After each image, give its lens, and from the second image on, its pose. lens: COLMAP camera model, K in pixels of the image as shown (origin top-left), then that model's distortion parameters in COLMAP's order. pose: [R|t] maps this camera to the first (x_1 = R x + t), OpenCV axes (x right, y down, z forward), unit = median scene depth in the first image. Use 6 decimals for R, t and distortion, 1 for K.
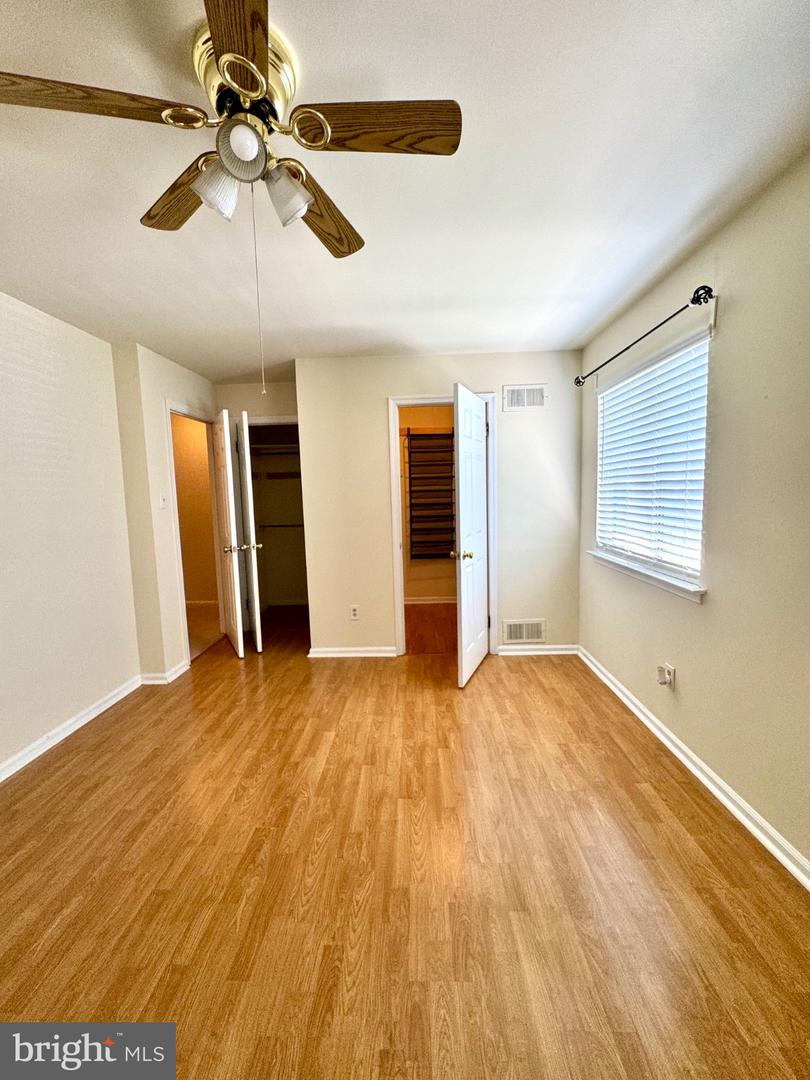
lens RADIAL K [[435.6, 0, 405.0], [0, 435.6, 535.3], [0, 0, 1]] dist [0.000661, 0.000013]
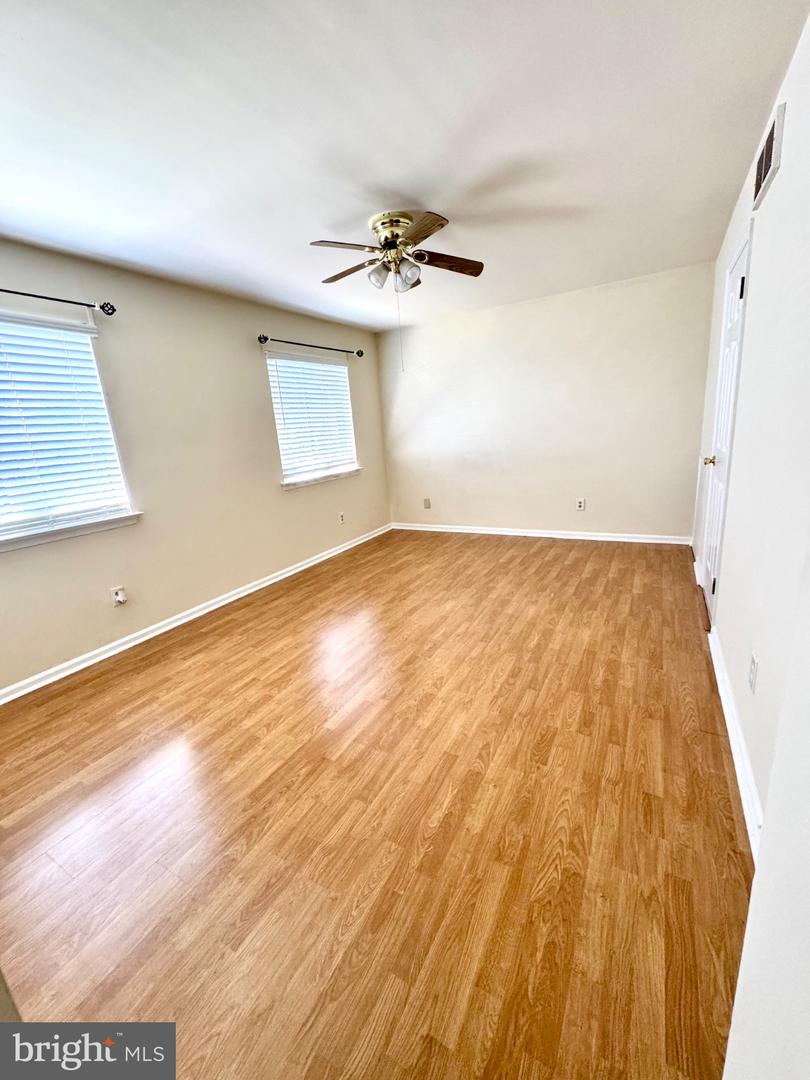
lens RADIAL K [[435.6, 0, 401.3], [0, 435.6, 539.3], [0, 0, 1]] dist [0.000661, 0.000013]
pose [[-0.877216, -0.022072, 0.479589, -0.726956], [0.146407, 0.939062, 0.311010, -0.106122], [-0.457228, 0.343038, -0.820529, 1.622471]]
